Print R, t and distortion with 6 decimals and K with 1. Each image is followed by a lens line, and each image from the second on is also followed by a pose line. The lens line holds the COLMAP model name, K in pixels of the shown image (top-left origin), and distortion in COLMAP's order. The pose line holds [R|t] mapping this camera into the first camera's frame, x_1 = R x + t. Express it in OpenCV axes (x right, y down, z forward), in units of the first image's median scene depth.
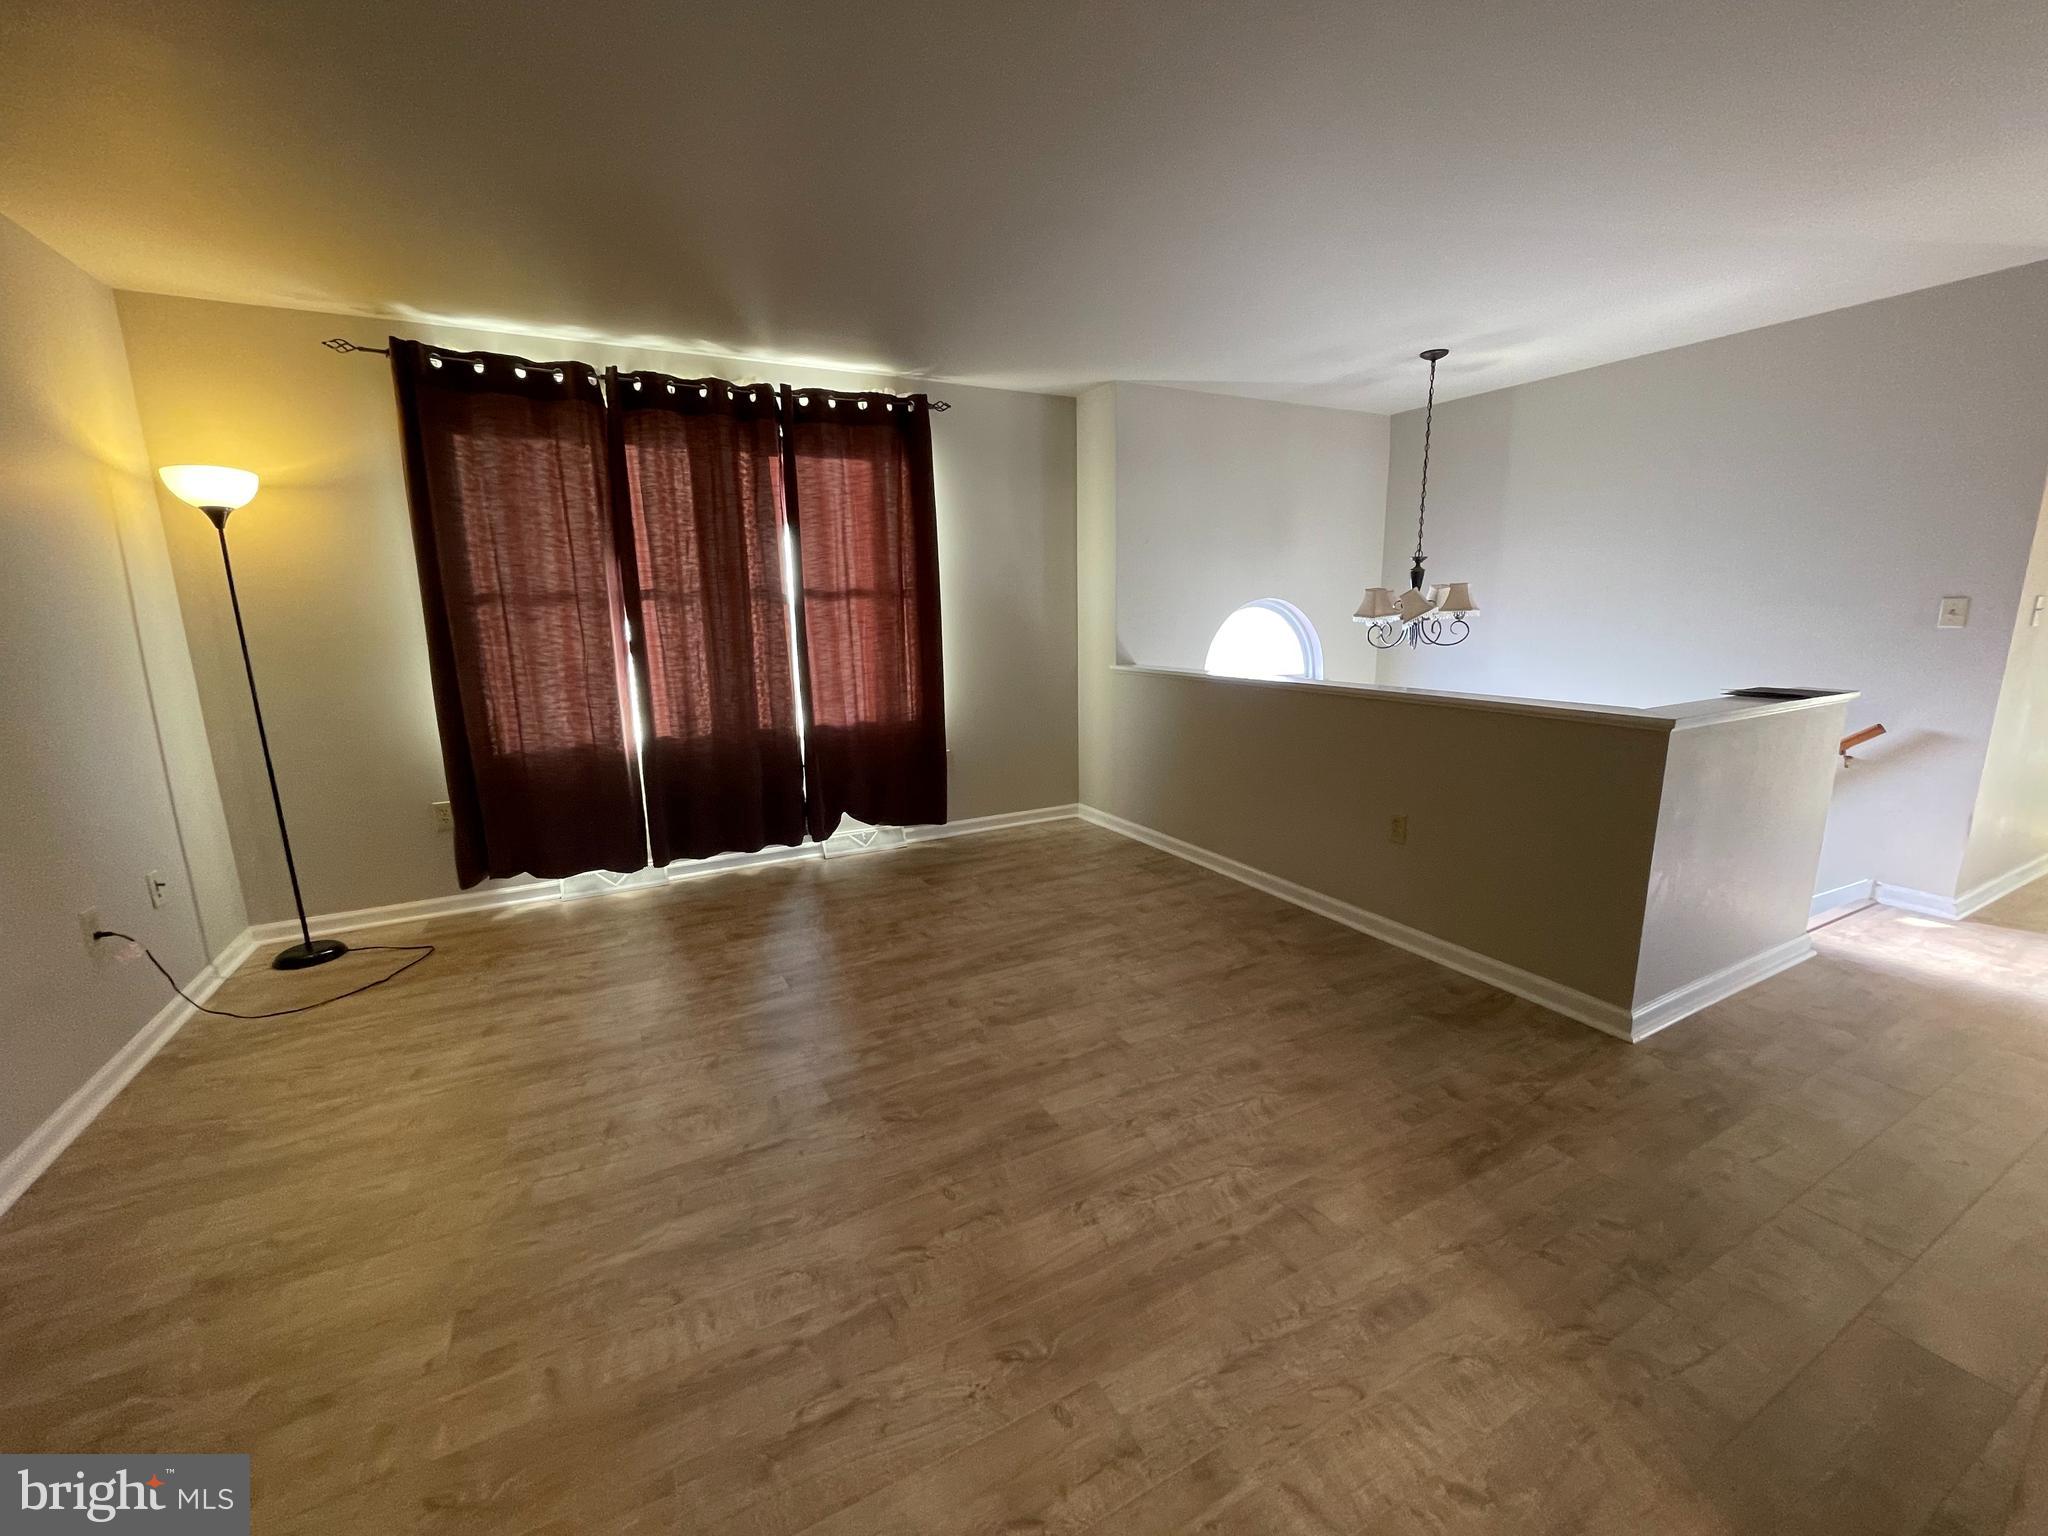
lens RADIAL K [[826.8, 0, 1030.8], [0, 826.8, 766.3], [0, 0, 1]] dist [-0.004794, 0.000407]
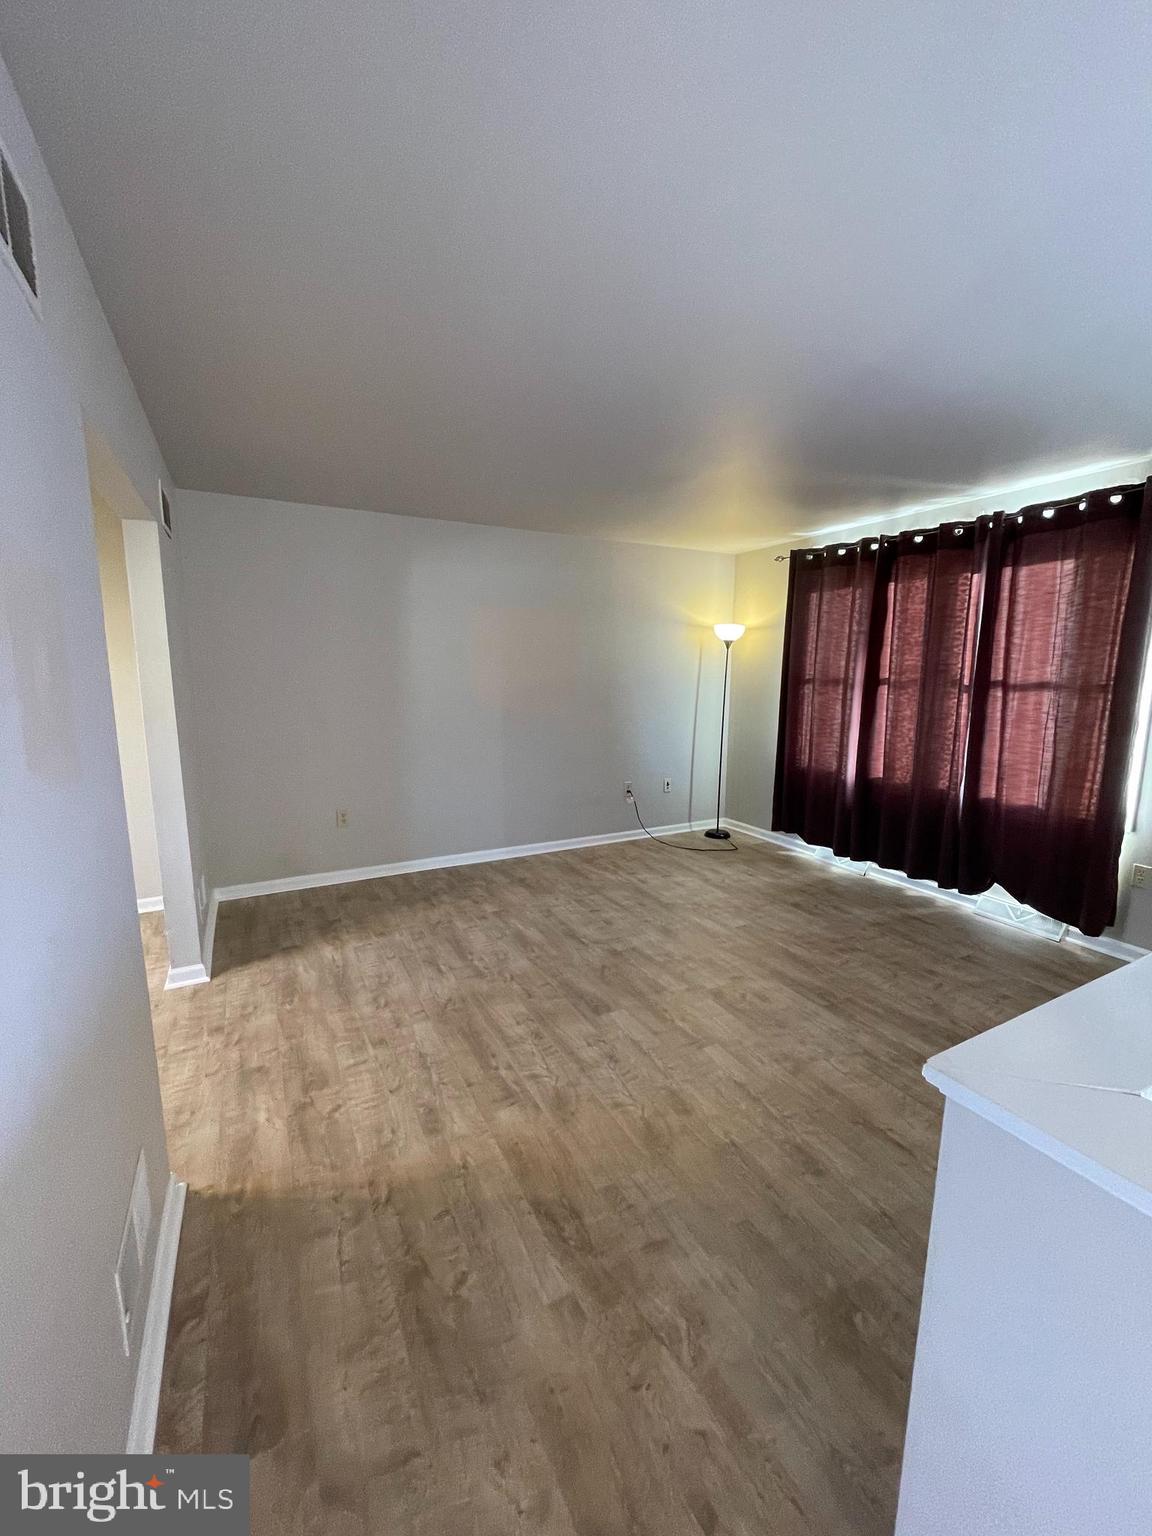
lens RADIAL K [[620.1, 0, 578.9], [0, 620.1, 767.7], [0, 0, 1]] dist [-0.004794, 0.000407]
pose [[-0.001503, 0.177498, -0.984120, 0.808552], [-0.197378, 0.964708, 0.174298, -0.178410], [0.980326, 0.194505, 0.033585, 0.563401]]
